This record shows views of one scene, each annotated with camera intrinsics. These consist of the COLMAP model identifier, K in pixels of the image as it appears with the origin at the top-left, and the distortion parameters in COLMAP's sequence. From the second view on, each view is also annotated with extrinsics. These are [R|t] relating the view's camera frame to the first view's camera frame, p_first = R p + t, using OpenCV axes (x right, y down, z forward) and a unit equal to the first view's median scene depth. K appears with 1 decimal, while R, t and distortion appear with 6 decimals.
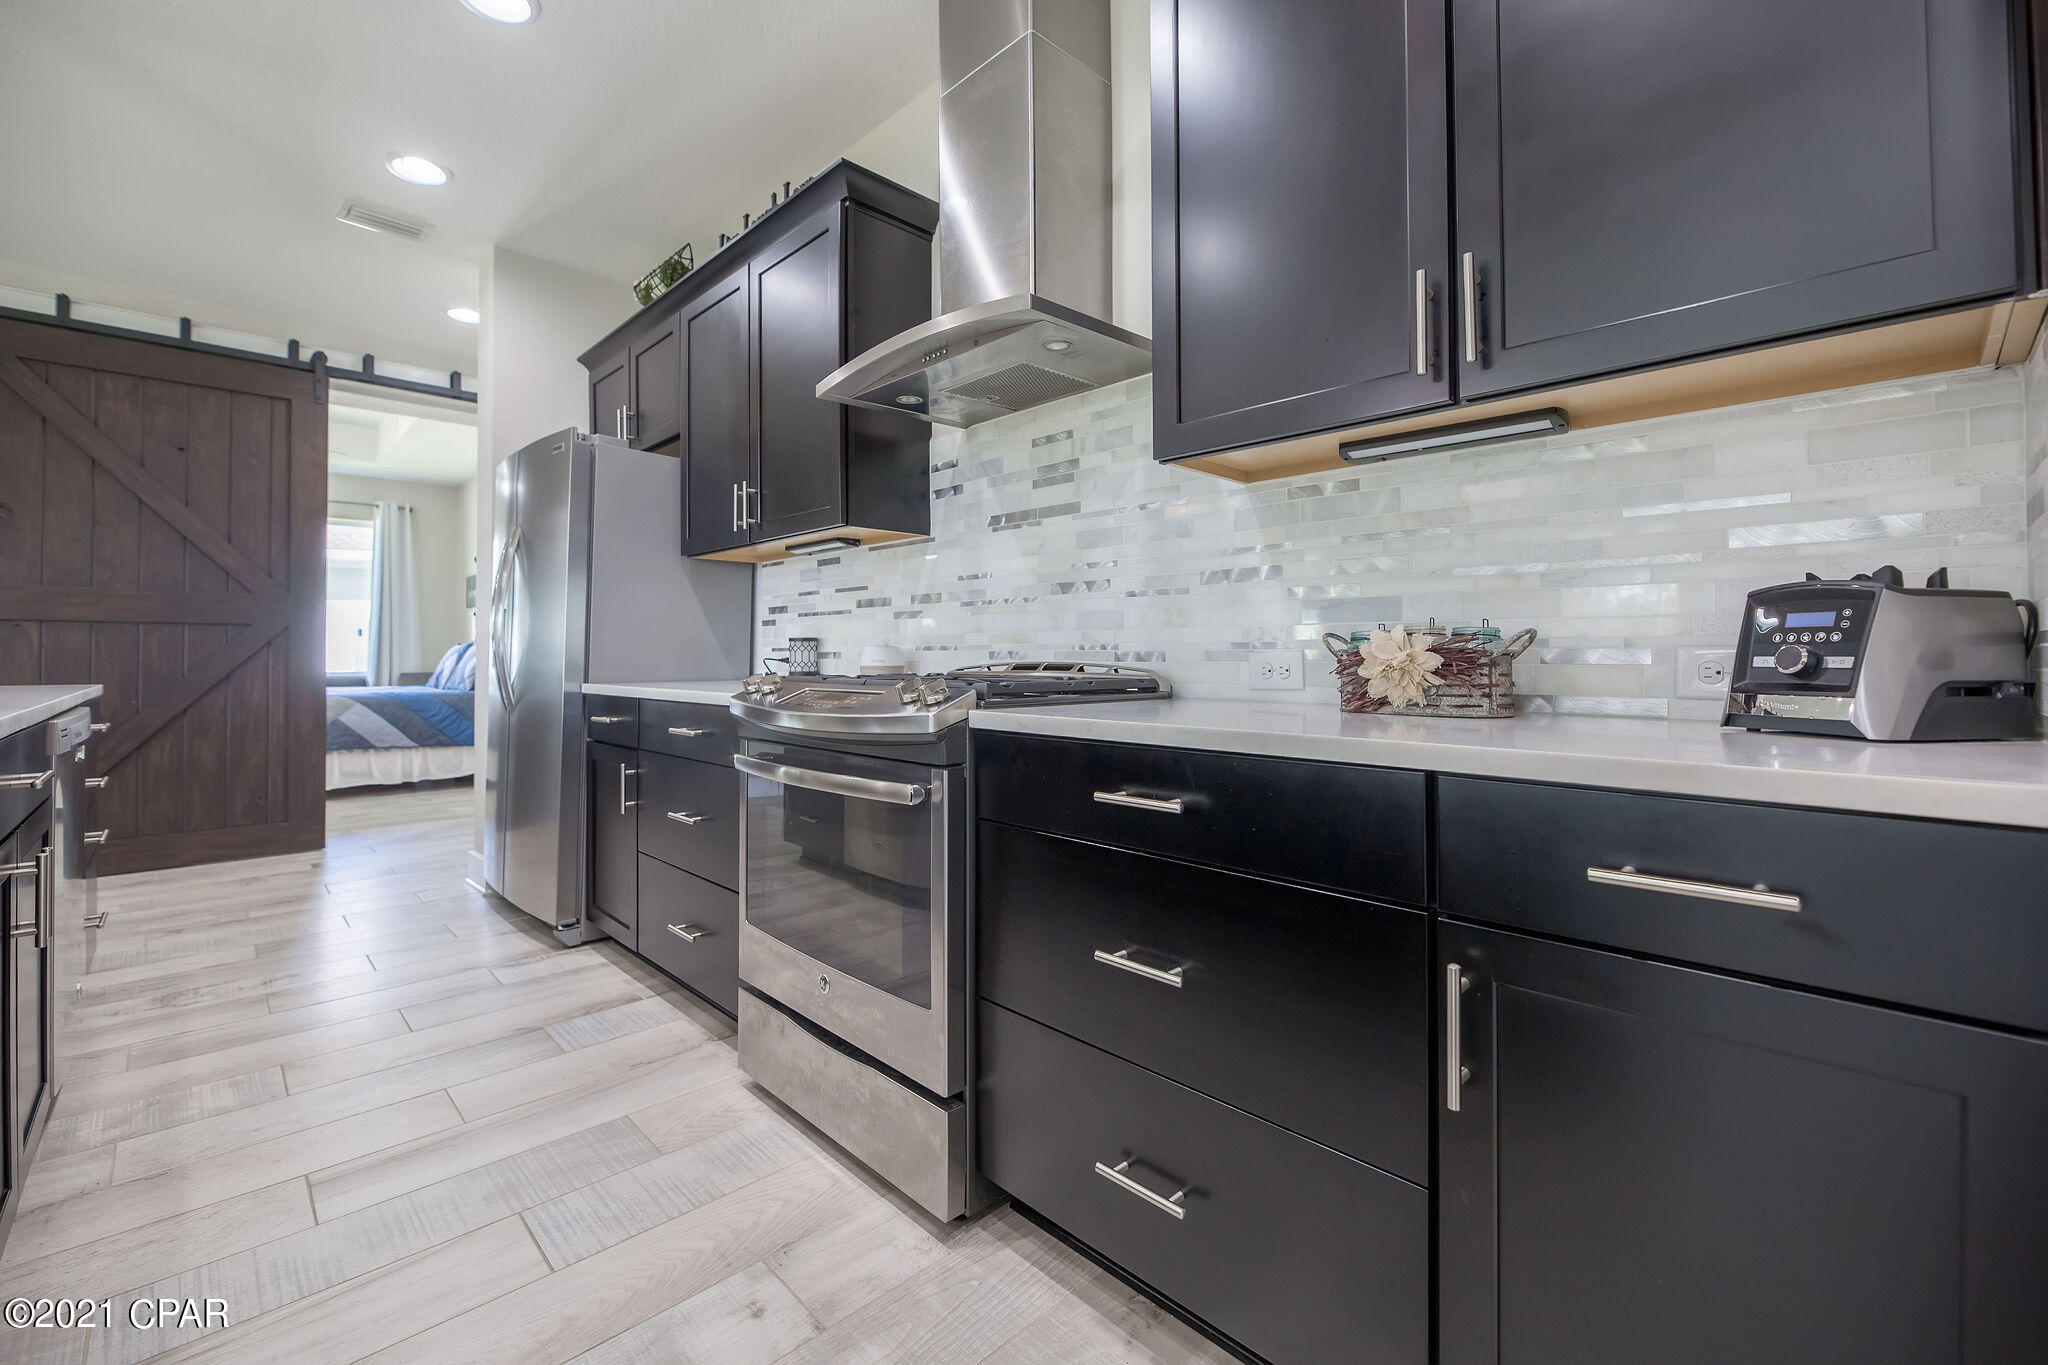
lens RADIAL K [[845.4, 0, 1018.2], [0, 845.4, 665.5], [0, 0, 1]] dist [-0.000165, -0.000598]
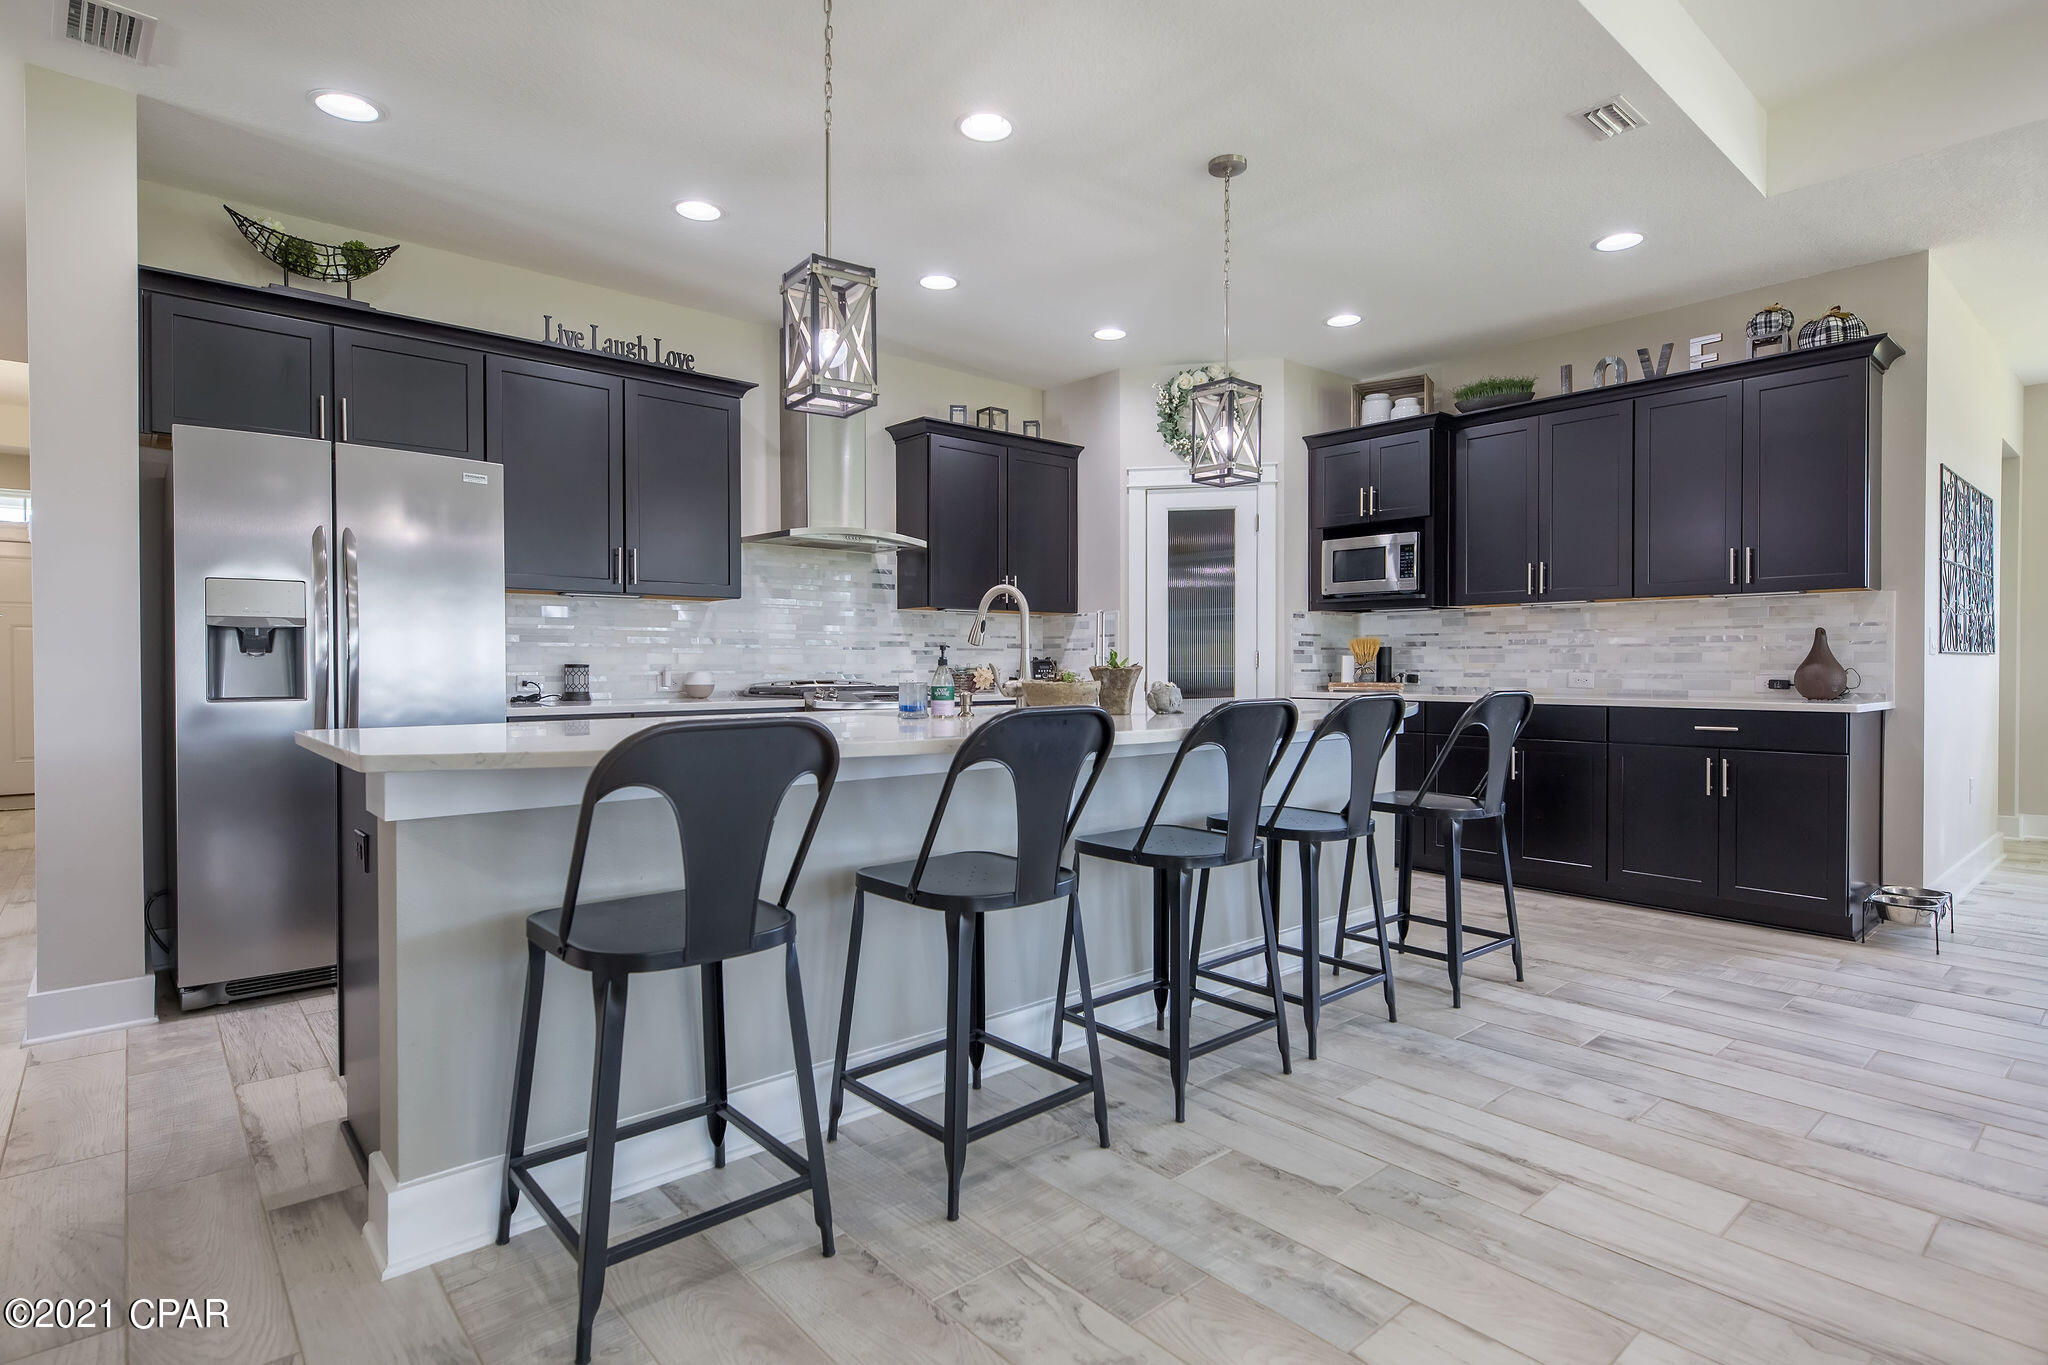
lens RADIAL K [[1091.4, 0, 1020.2], [0, 1091.4, 676.8], [0, 0, 1]] dist [0.001174, 0.000911]
pose [[0.006224, -0.008090, 0.999948, -2.274195], [0.019545, 0.999777, 0.007967, -0.019910], [-0.999790, 0.019495, 0.006381, 0.451336]]
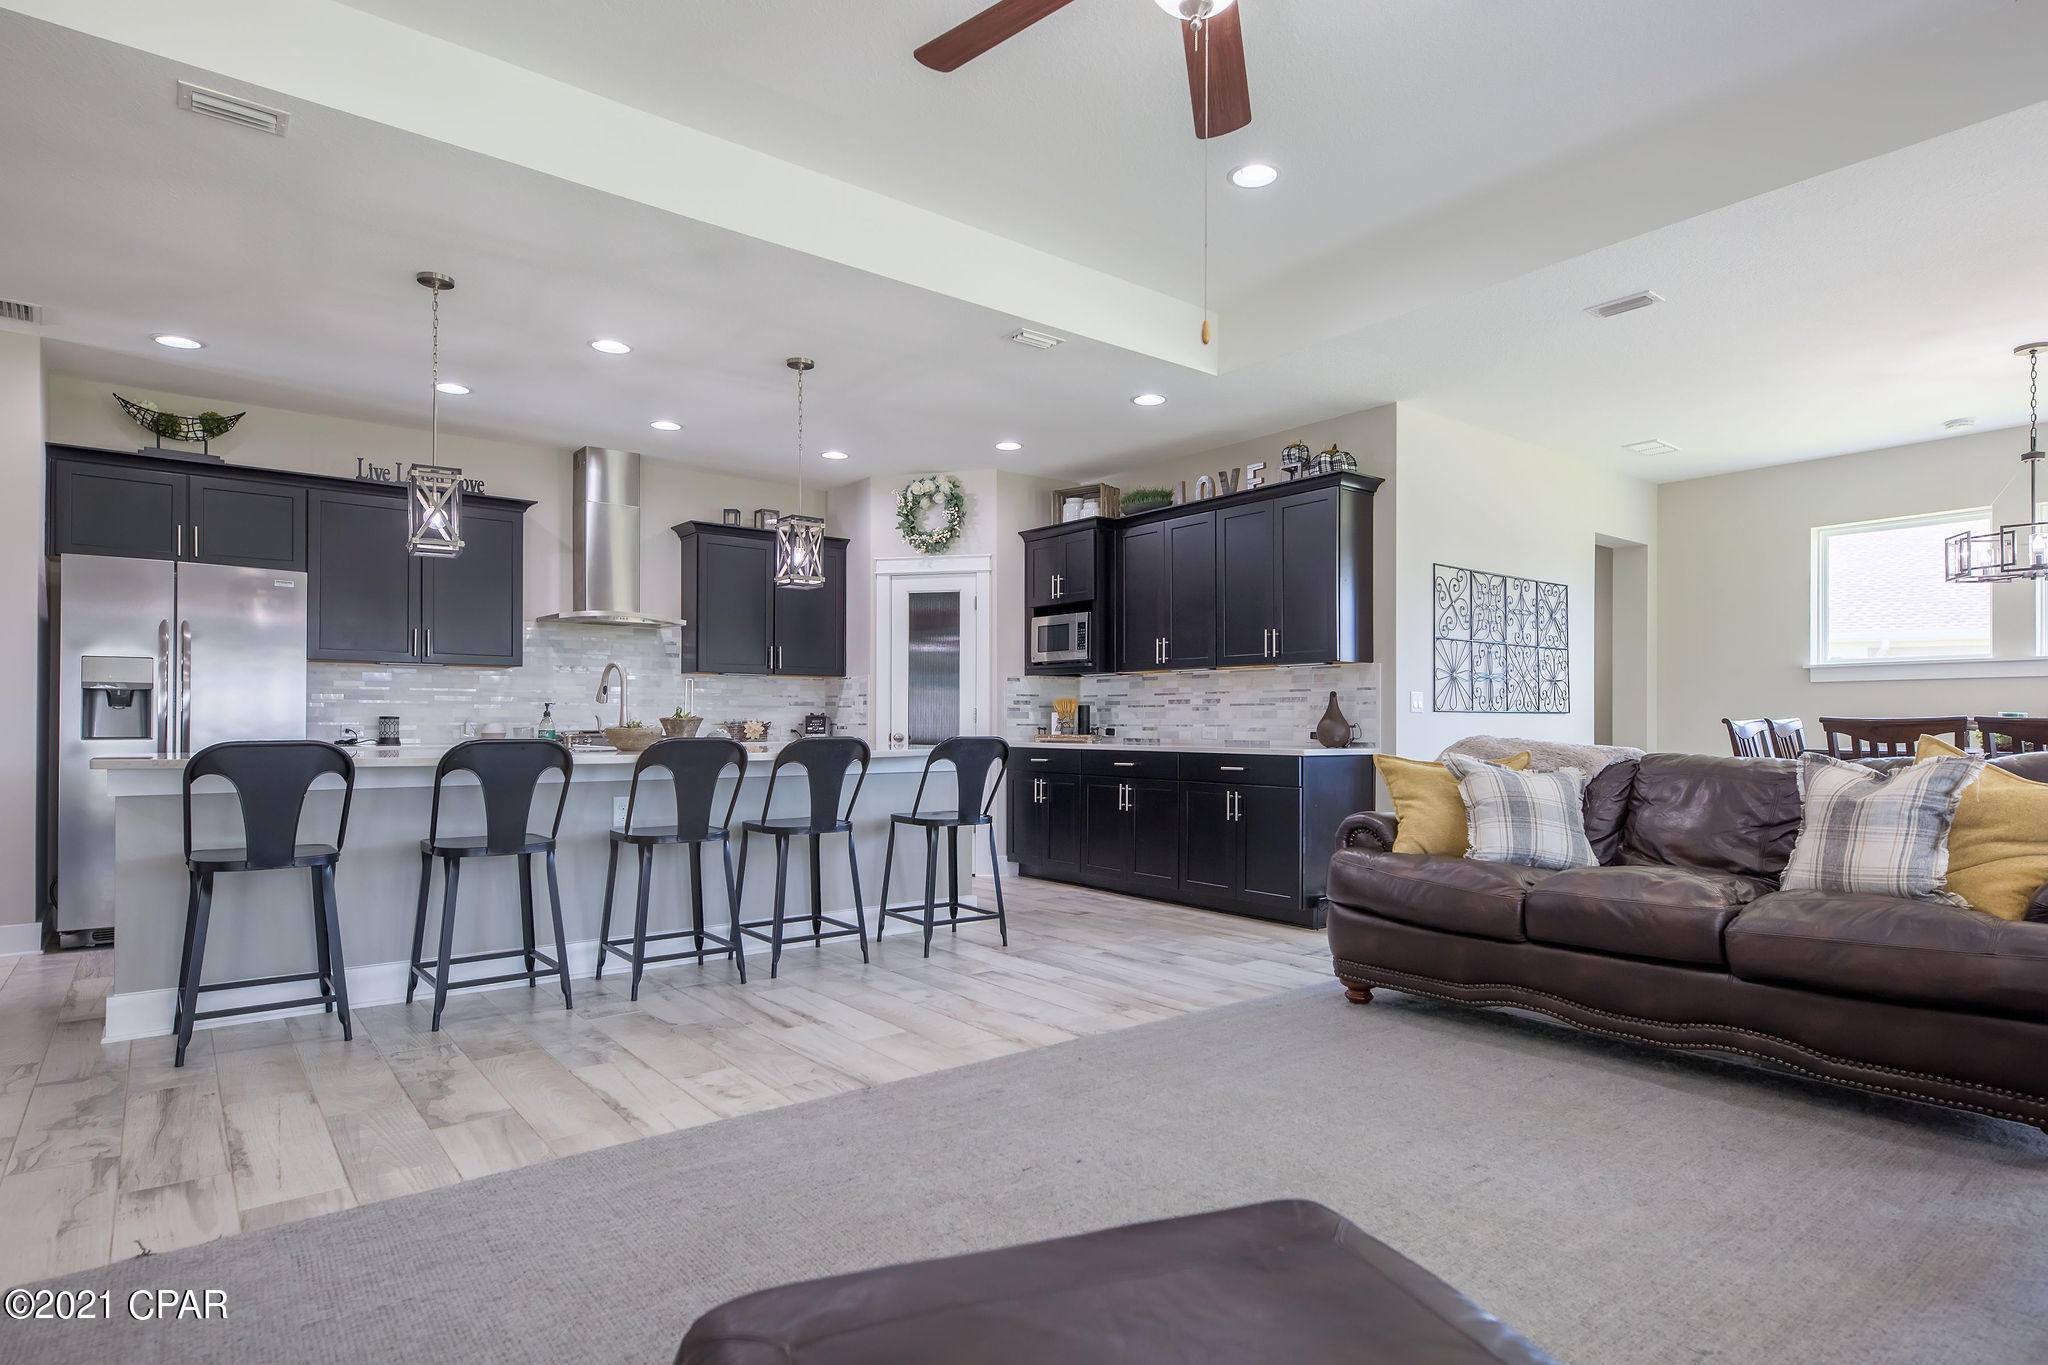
lens RADIAL K [[1184.2, 0, 1073.7], [0, 1184.2, 715.8], [0, 0, 1]] dist [0.003714, -0.001274]
pose [[0.044210, 0.009914, 0.998973, -3.078385], [0.015727, 0.999820, -0.010618, 0.012428], [-0.998898, 0.016181, 0.044046, -0.514494]]
